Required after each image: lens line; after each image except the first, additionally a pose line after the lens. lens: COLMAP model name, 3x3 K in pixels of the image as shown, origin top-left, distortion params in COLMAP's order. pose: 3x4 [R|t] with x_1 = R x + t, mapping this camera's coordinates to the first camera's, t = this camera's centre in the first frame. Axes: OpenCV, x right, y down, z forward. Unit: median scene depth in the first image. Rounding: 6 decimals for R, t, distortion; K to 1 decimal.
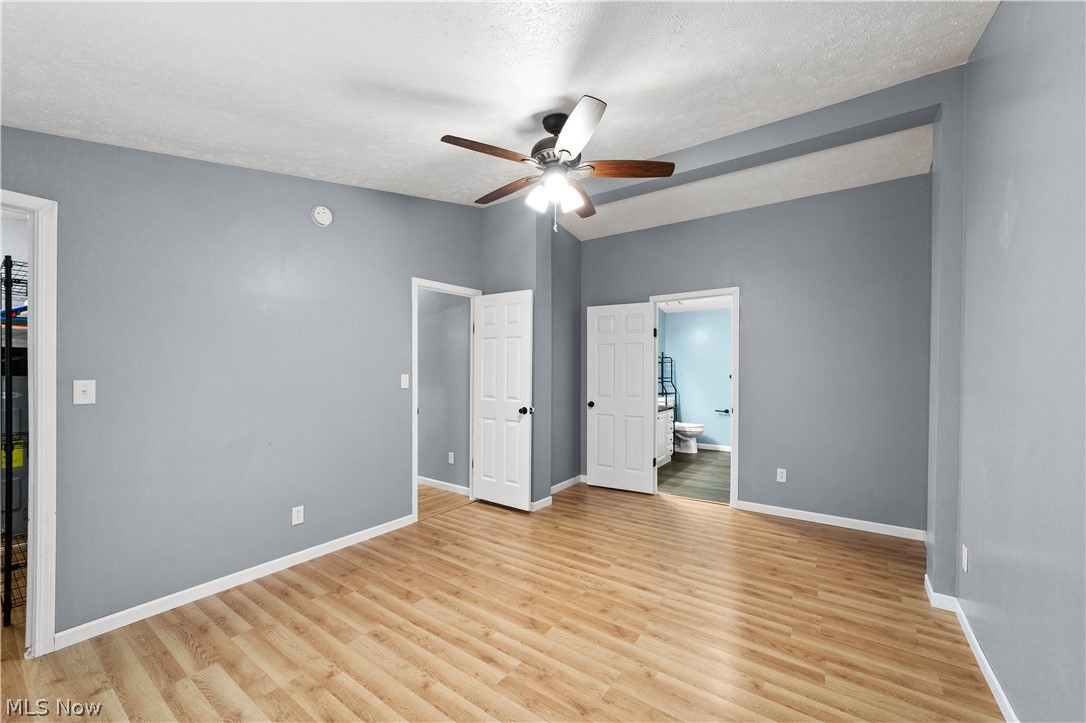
lens RADIAL K [[423.9, 0, 543.8], [0, 423.9, 371.9], [0, 0, 1]] dist [-0.006096, 0.002478]
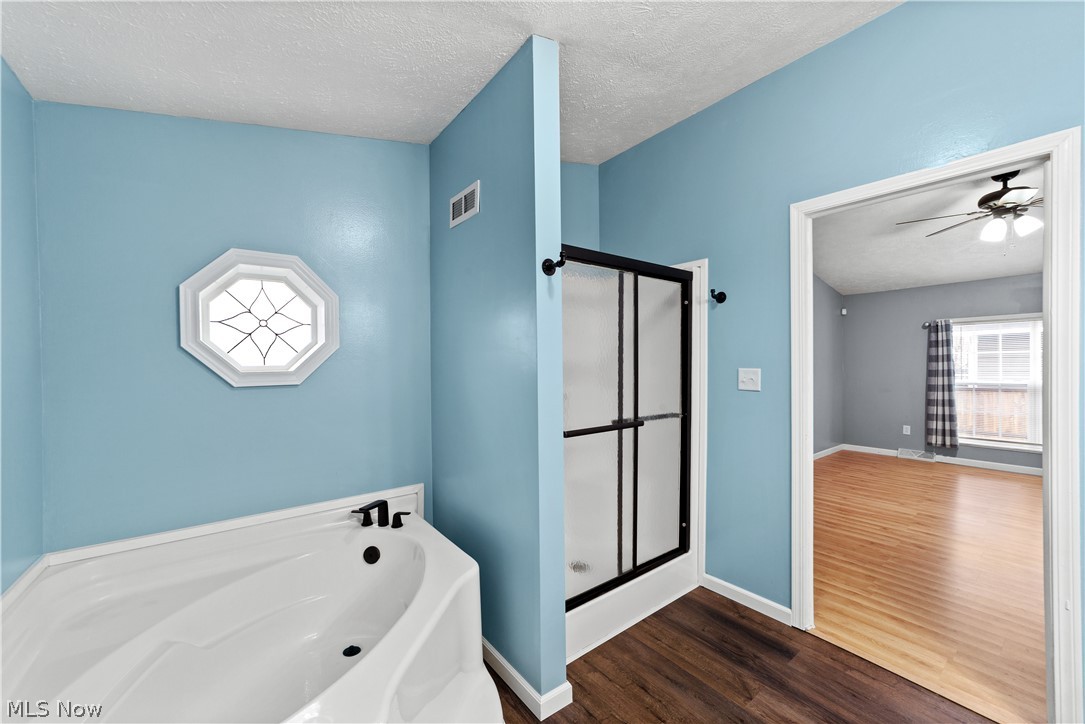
lens RADIAL K [[423.5, 0, 547.5], [0, 423.5, 362.6], [0, 0, 1]] dist [-0.006096, 0.002478]
pose [[-0.957851, 0.006309, 0.287195, 0.841719], [0.010910, 0.999836, 0.014425, -0.029951], [-0.287057, 0.016950, -0.957763, 2.212301]]
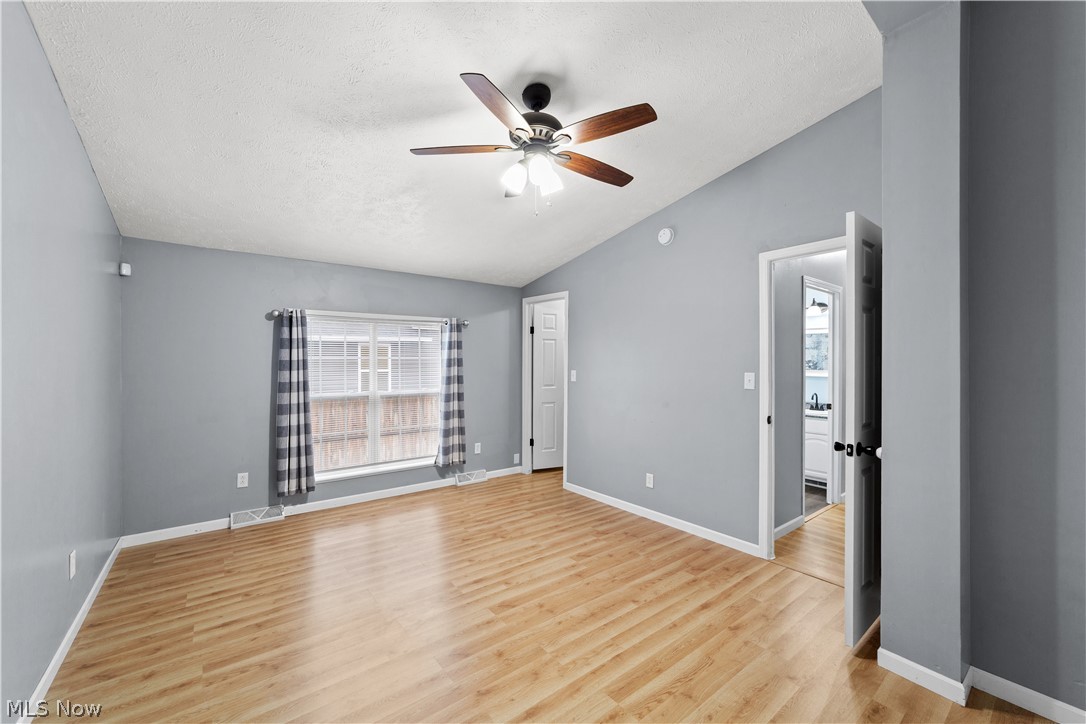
lens RADIAL K [[423.9, 0, 541.5], [0, 423.9, 366.8], [0, 0, 1]] dist [-0.006096, 0.002478]
pose [[-0.285292, 0.004864, -0.958428, 0.729961], [-0.005717, 0.999961, 0.006777, -0.011411], [0.958424, 0.007413, -0.285253, 1.041073]]
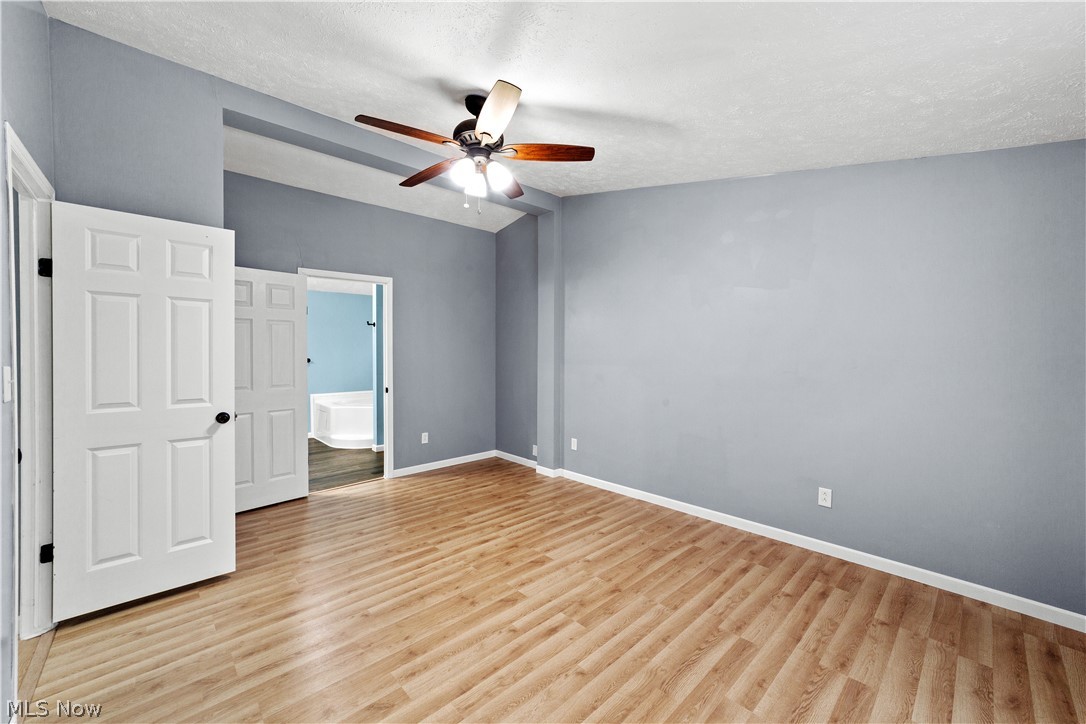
lens RADIAL K [[423.9, 0, 543.0], [0, 423.9, 354.2], [0, 0, 1]] dist [-0.006096, 0.002478]
pose [[0.193345, -0.003065, 0.981126, -0.762967], [0.005629, 0.999982, 0.002014, -0.003478], [-0.981115, 0.005133, 0.193358, 0.539300]]
